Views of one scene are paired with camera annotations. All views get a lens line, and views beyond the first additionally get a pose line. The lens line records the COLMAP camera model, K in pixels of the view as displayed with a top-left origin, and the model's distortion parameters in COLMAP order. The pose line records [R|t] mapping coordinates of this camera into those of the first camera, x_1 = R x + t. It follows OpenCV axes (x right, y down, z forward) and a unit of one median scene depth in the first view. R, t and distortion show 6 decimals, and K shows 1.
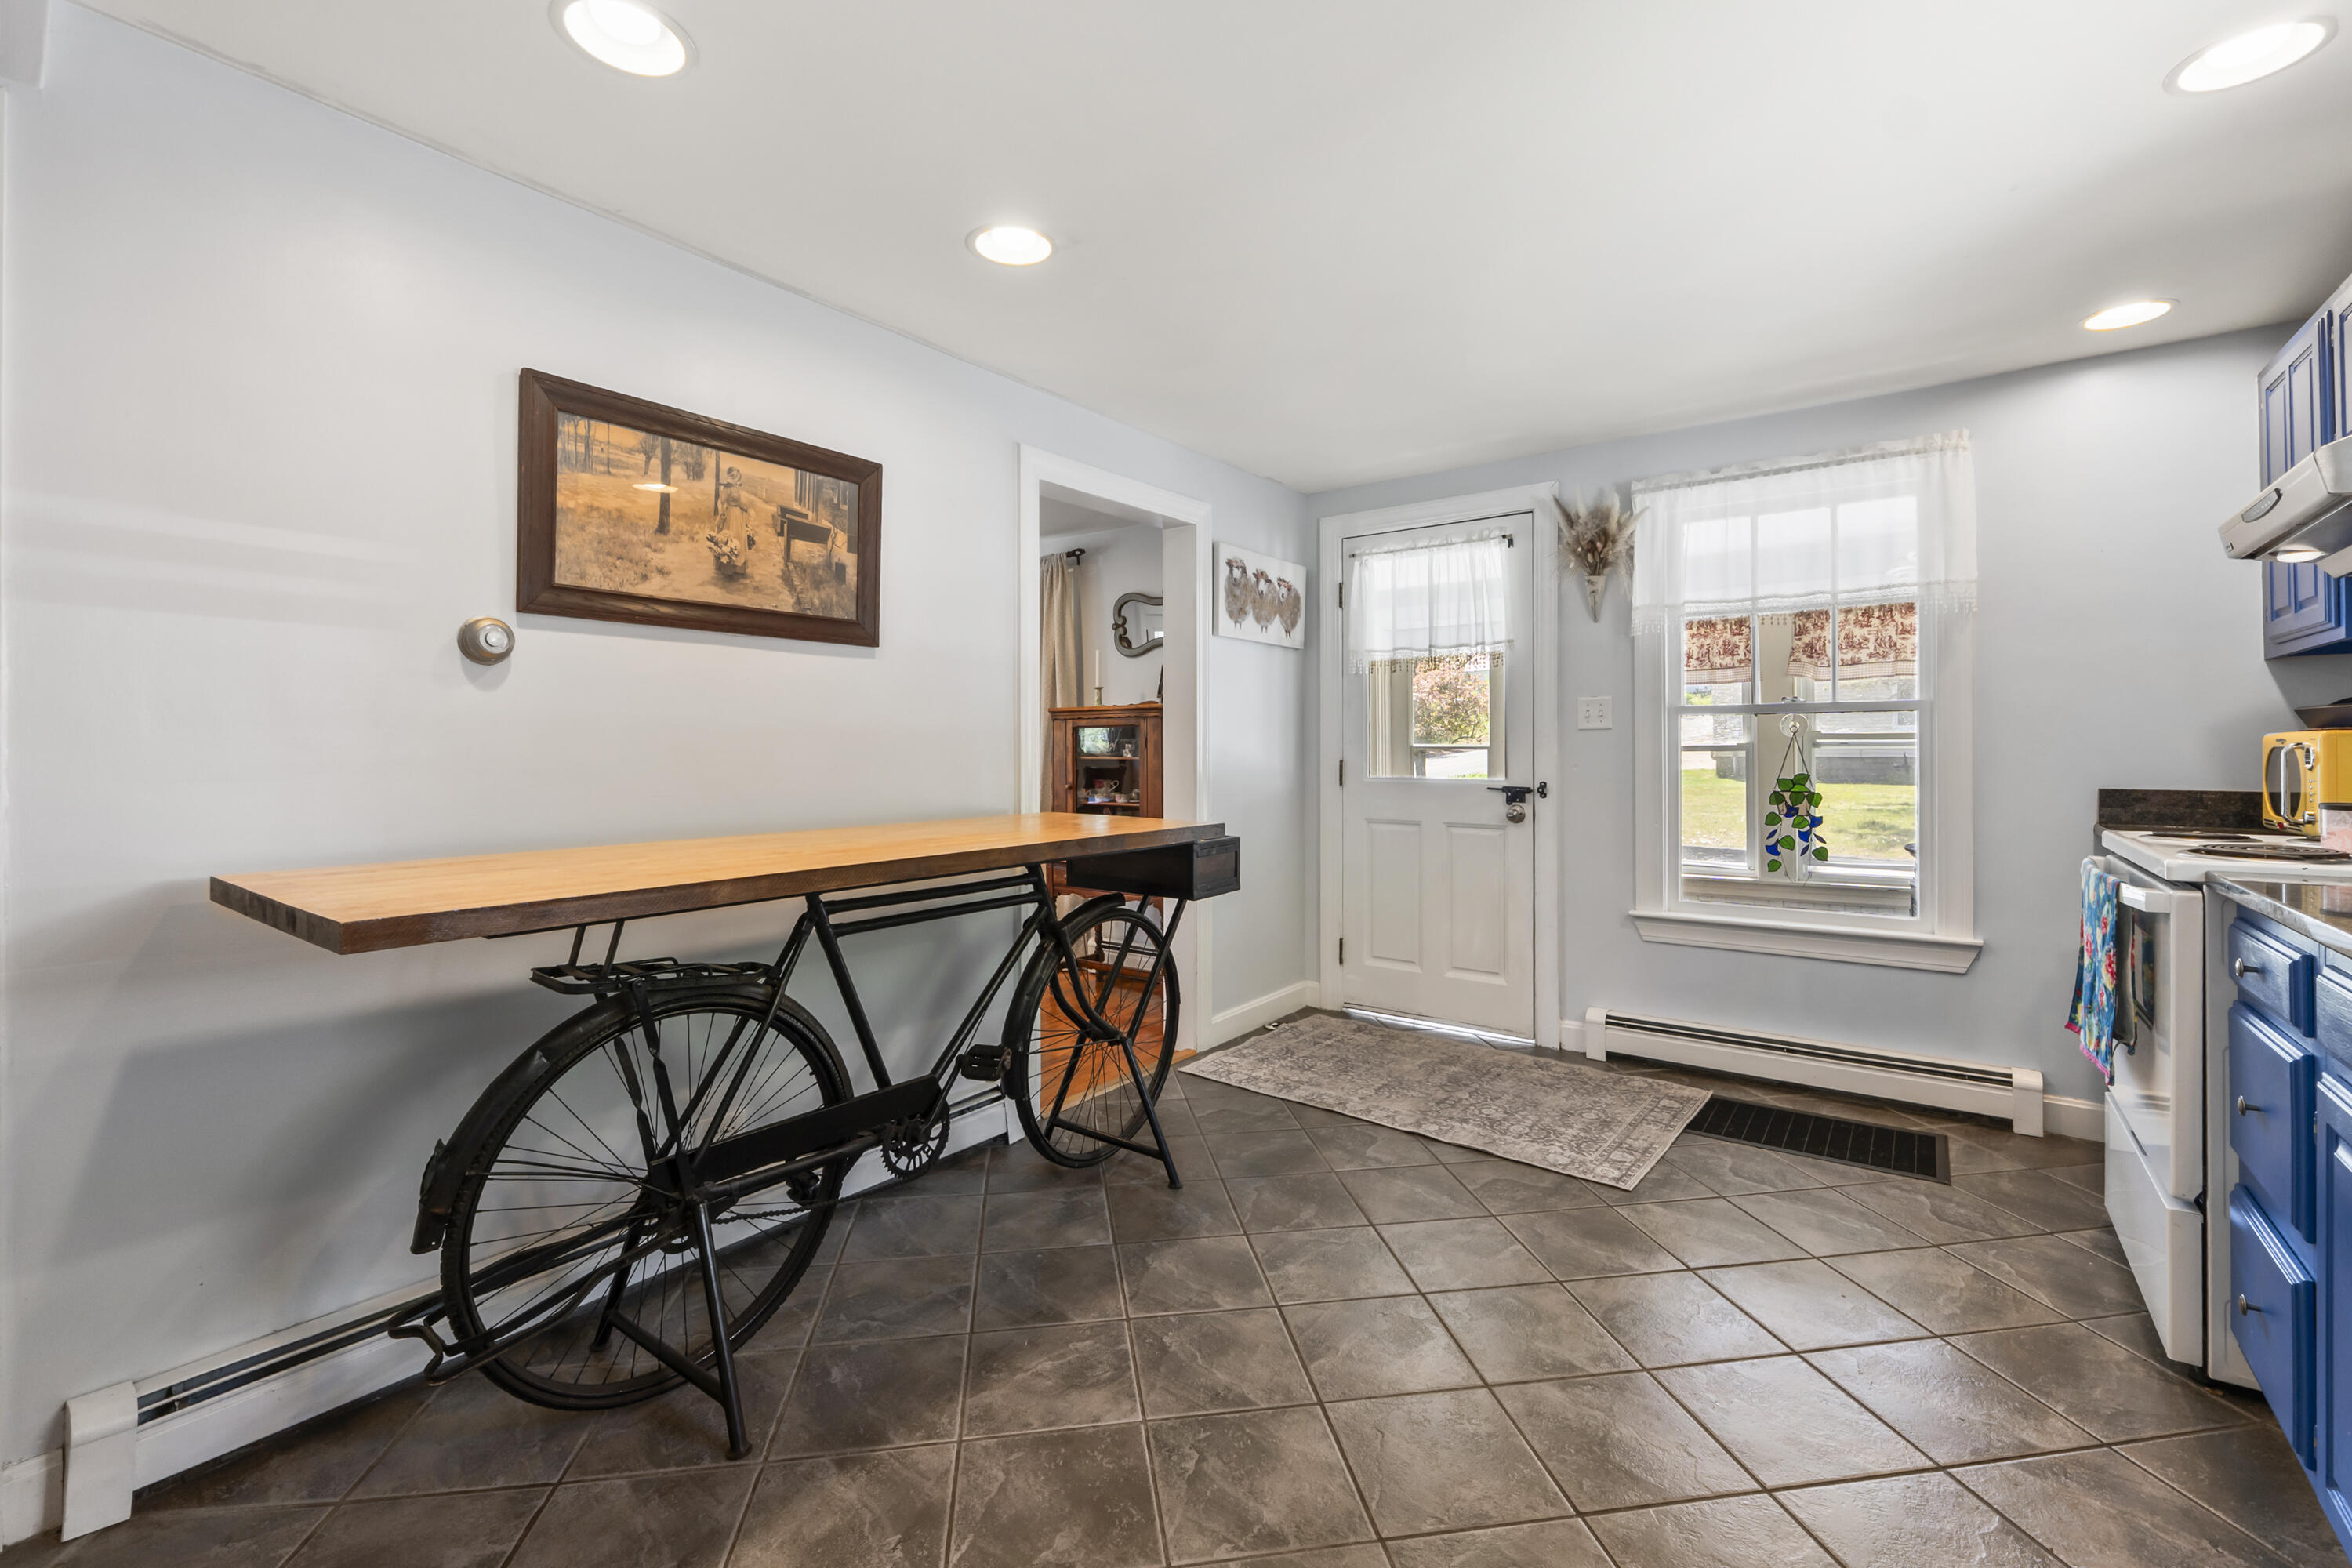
lens RADIAL K [[1004.8, 0, 1174.0], [0, 1004.8, 762.0], [0, 0, 1]] dist [0.002181, 0.000186]
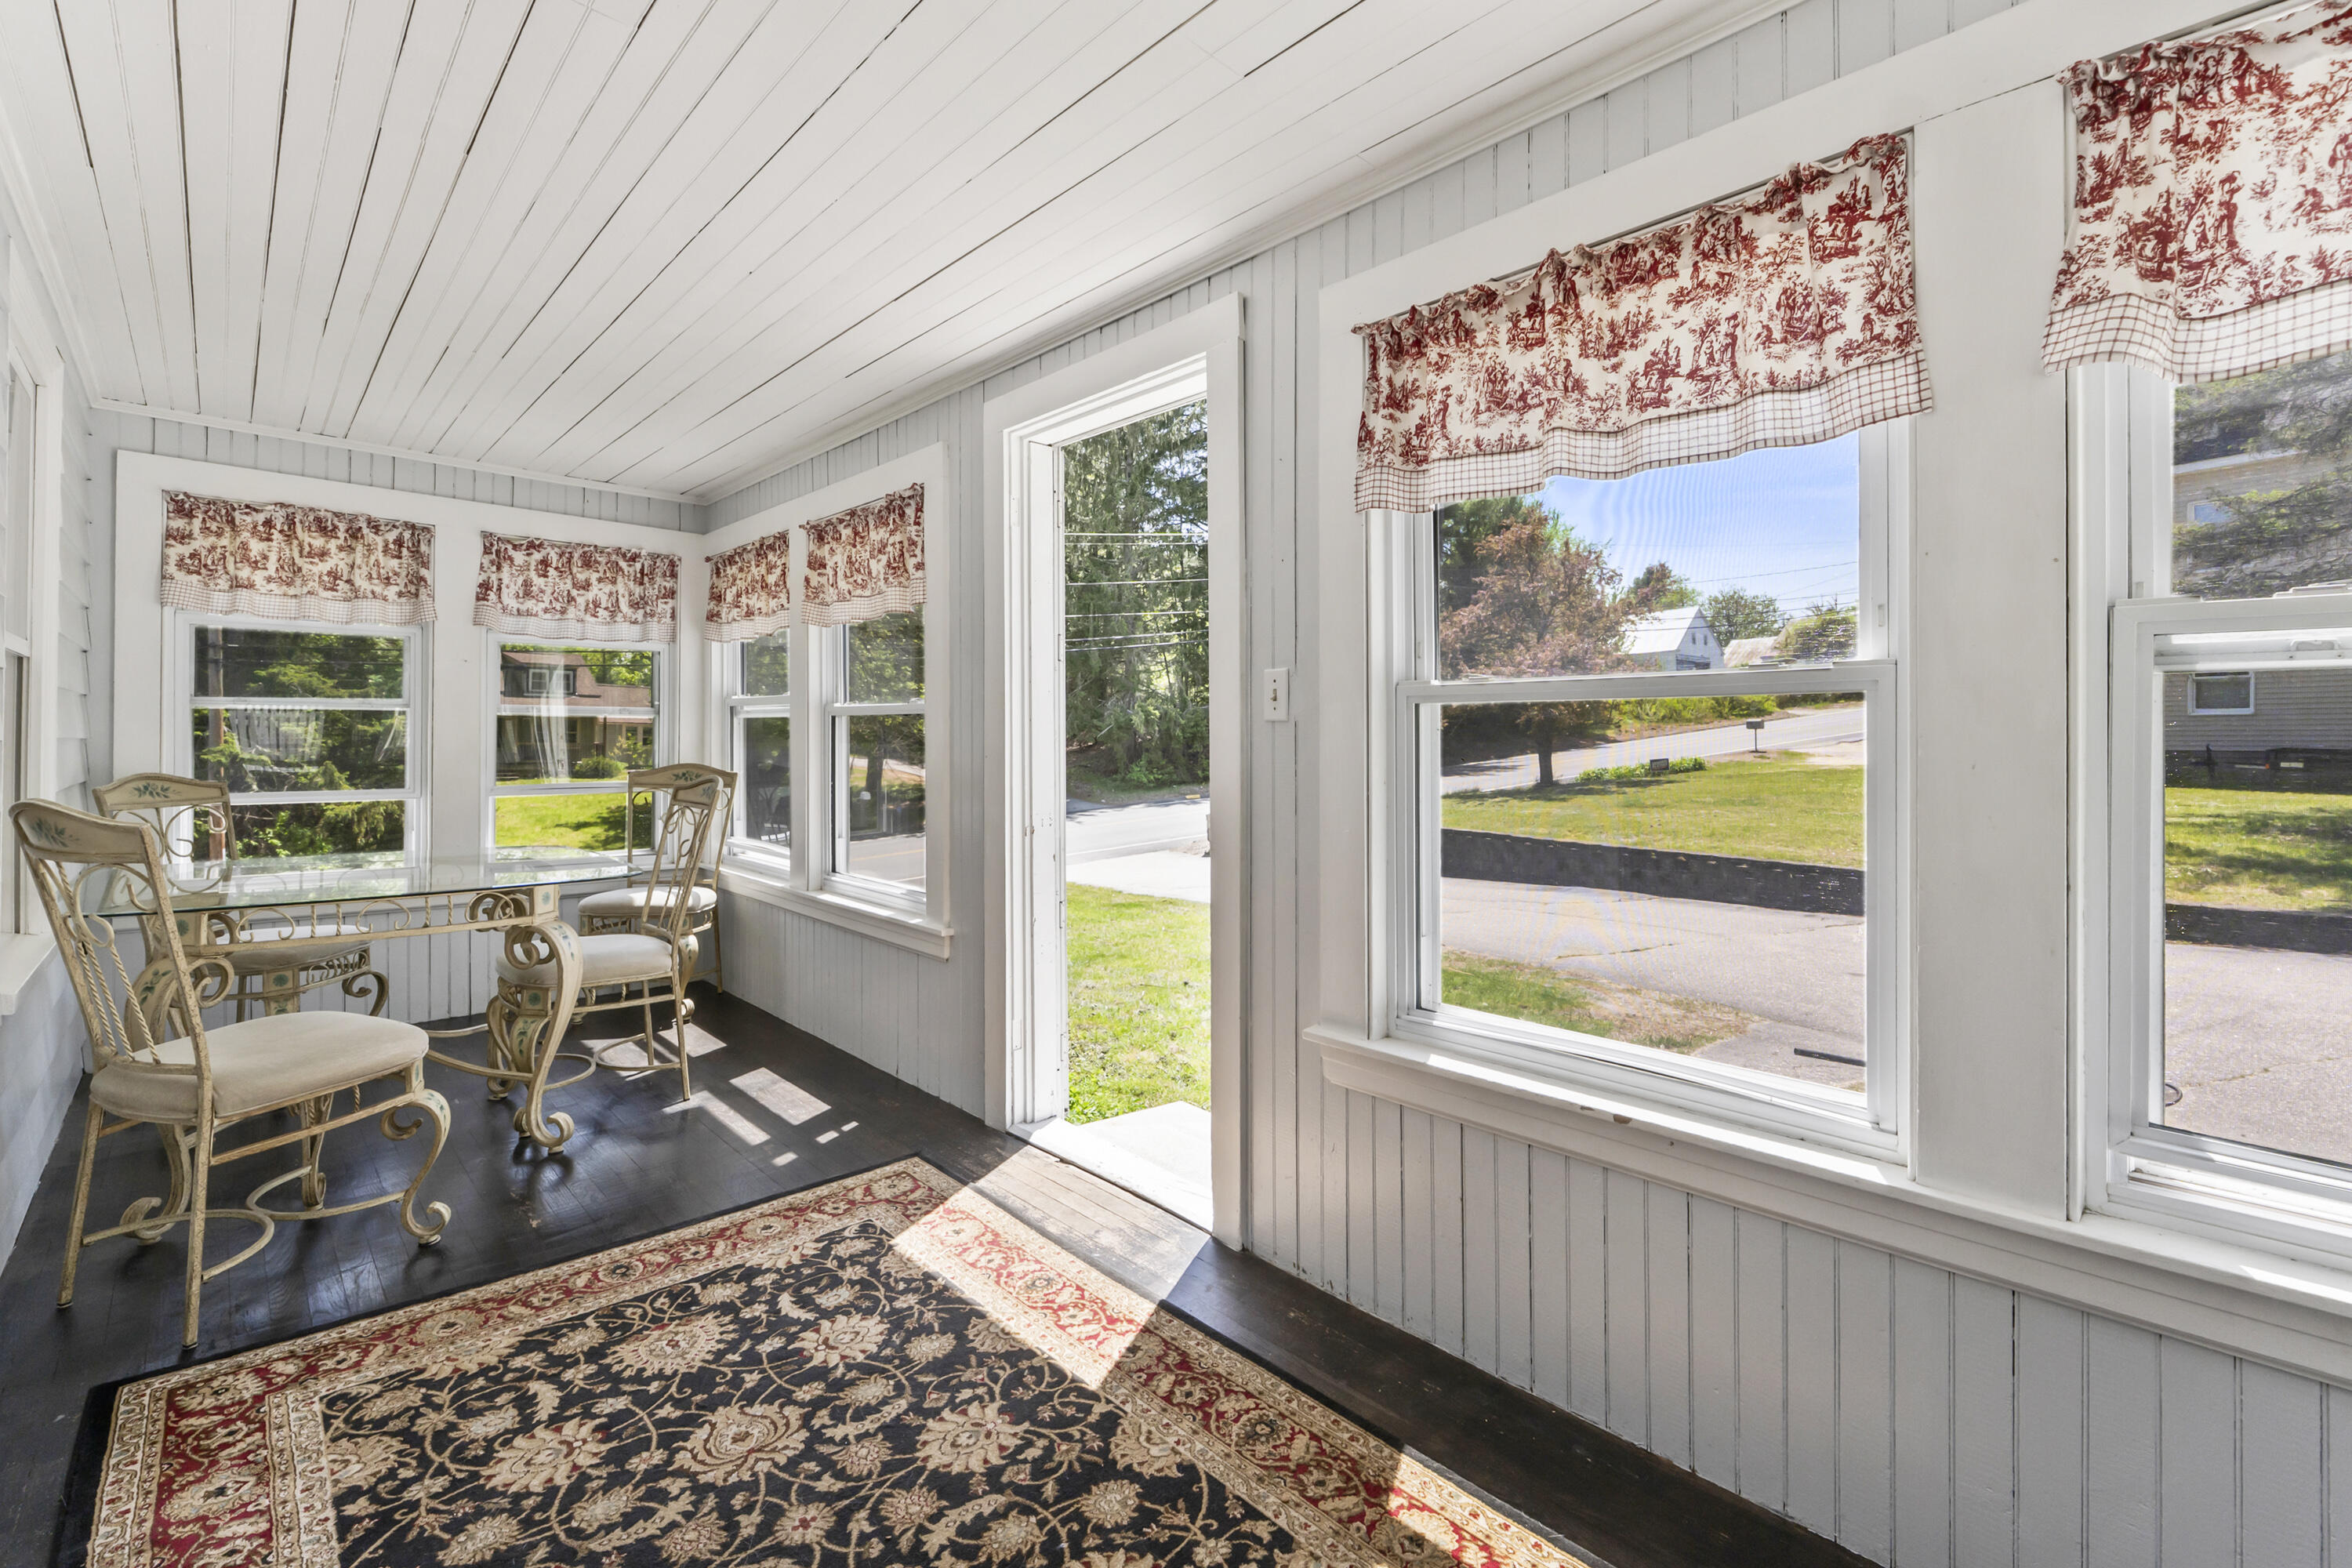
lens RADIAL K [[1004.8, 0, 1175.2], [0, 1004.8, 765.2], [0, 0, 1]] dist [0.002181, 0.000186]
pose [[0.986829, 0.005685, -0.161668, 0.427603], [-0.004951, 0.999976, 0.004946, 0.009617], [0.161692, -0.004080, 0.986833, 0.700905]]
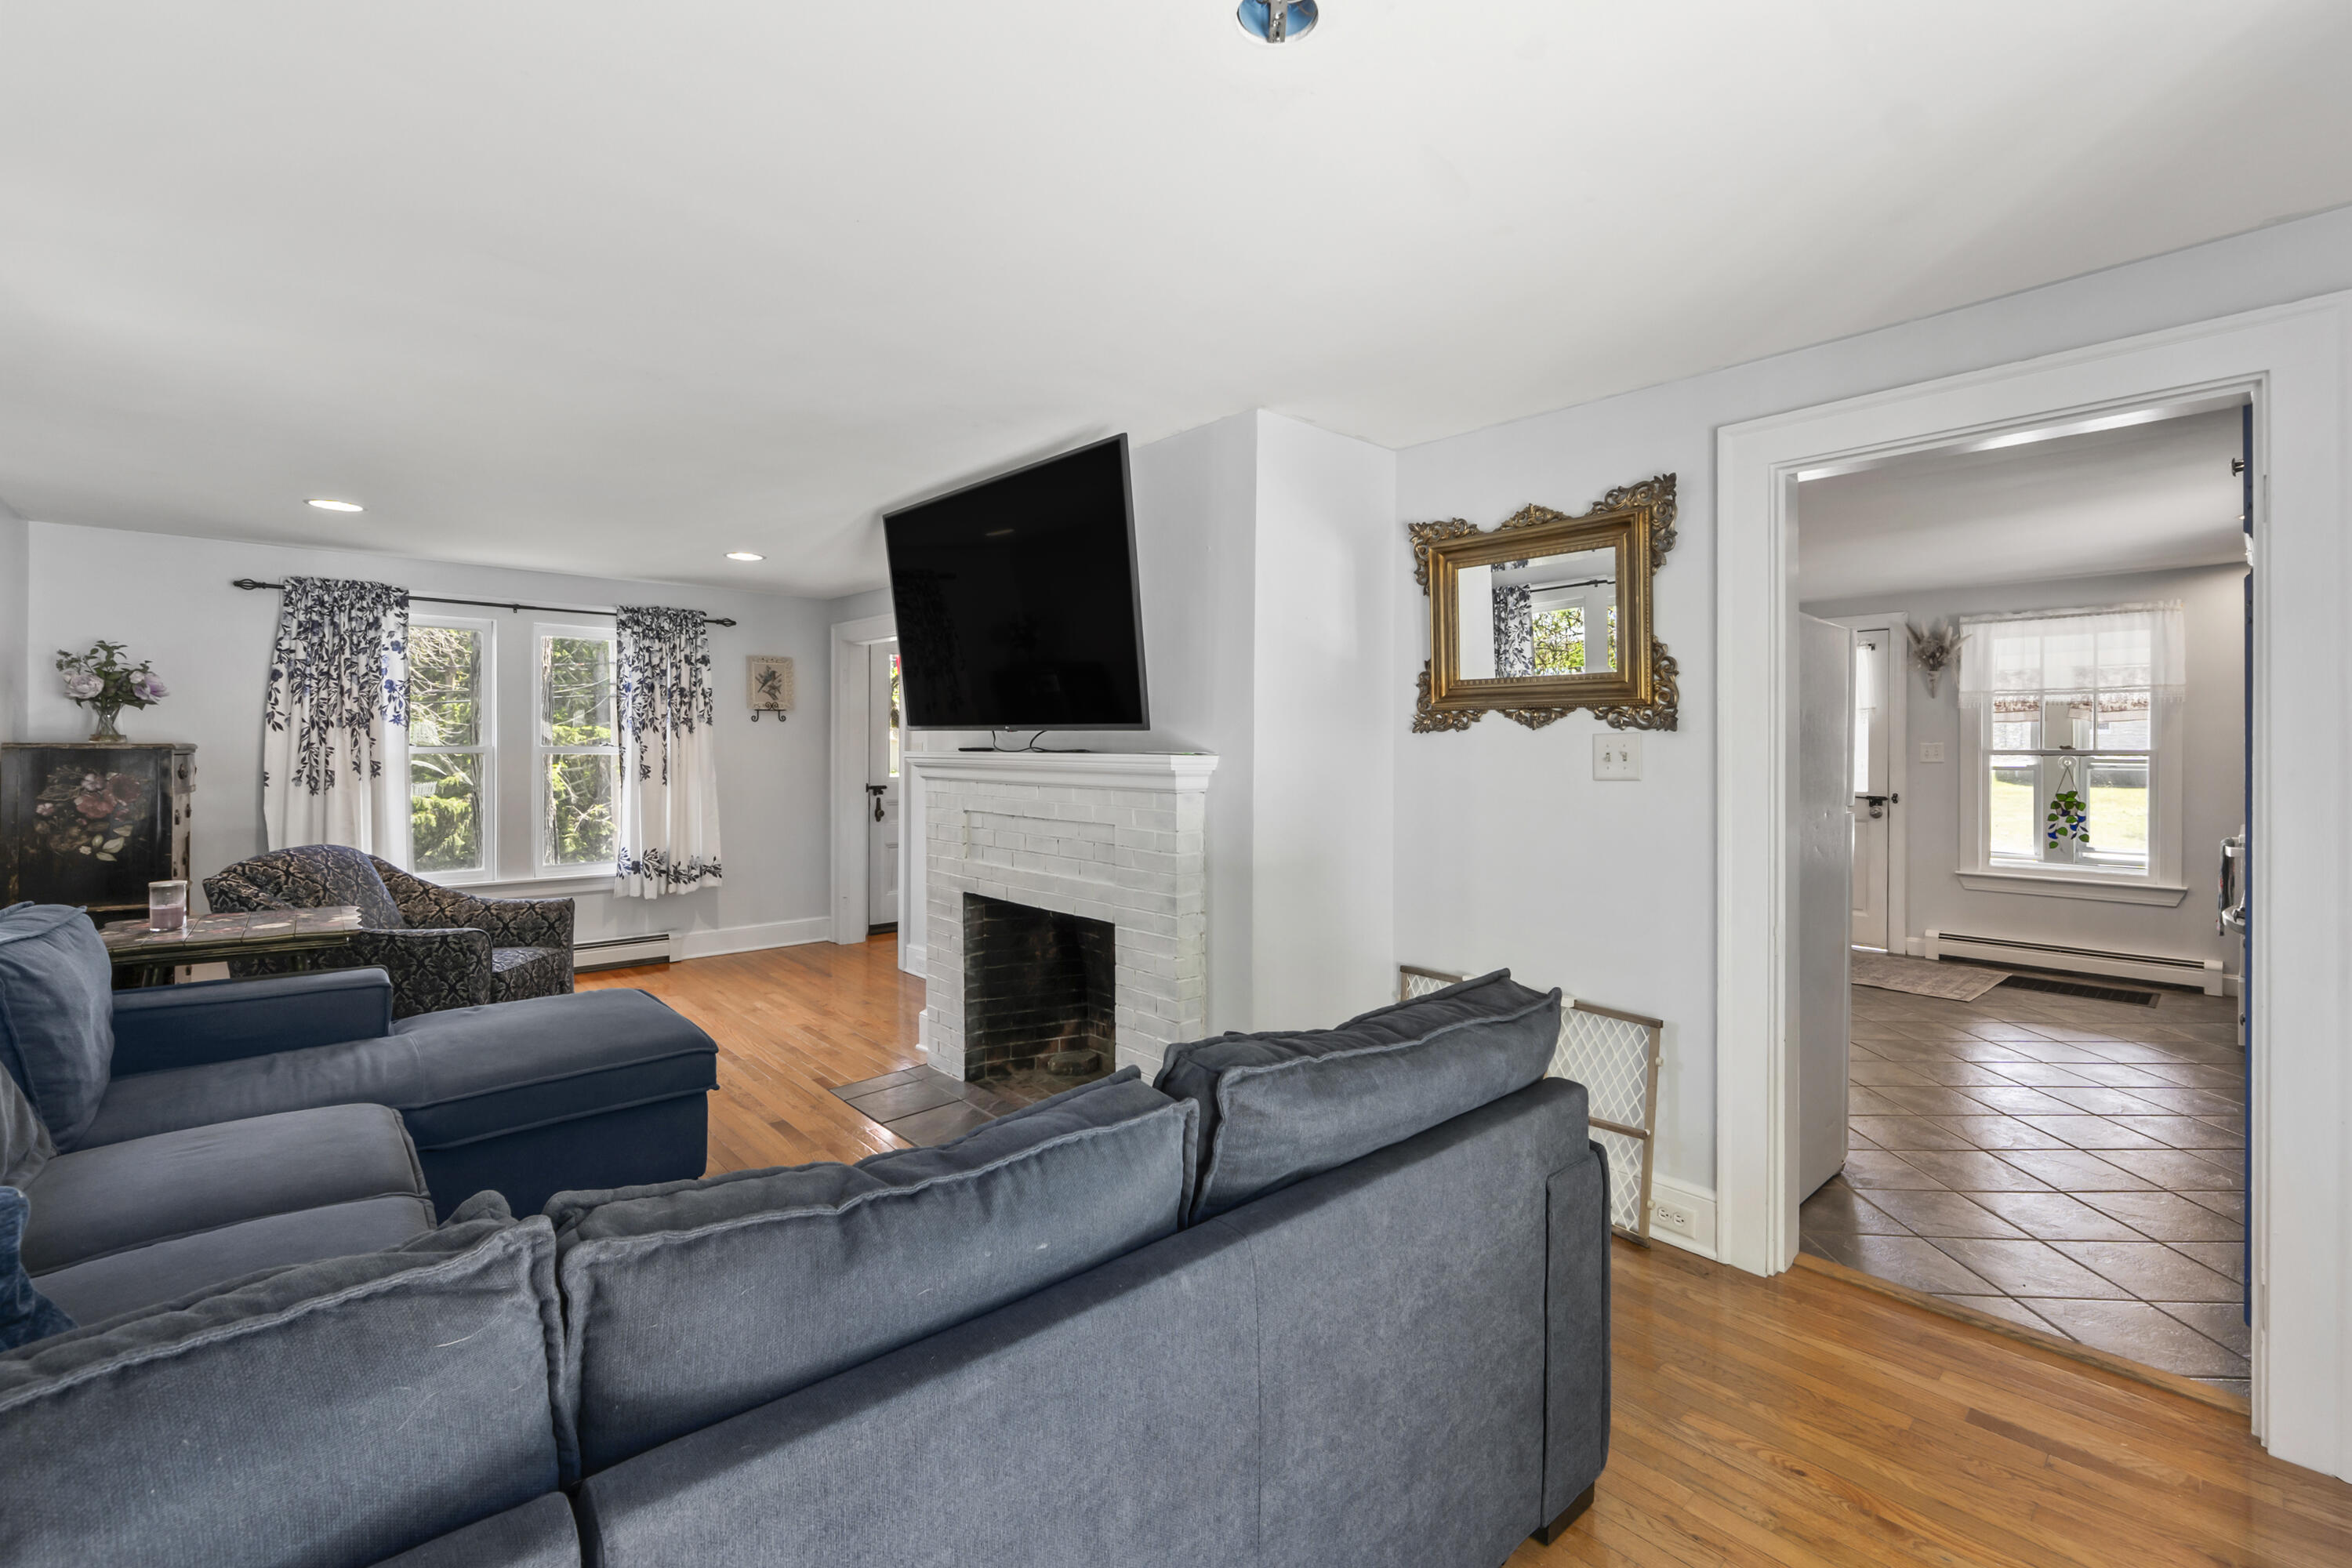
lens RADIAL K [[1004.8, 0, 1181.6], [0, 1004.8, 766.4], [0, 0, 1]] dist [0.002181, 0.000186]
pose [[0.983712, 0.004509, -0.179695, -0.543243], [-0.002722, 0.999944, 0.010191, -0.042713], [0.179731, -0.009536, 0.983670, -0.929504]]
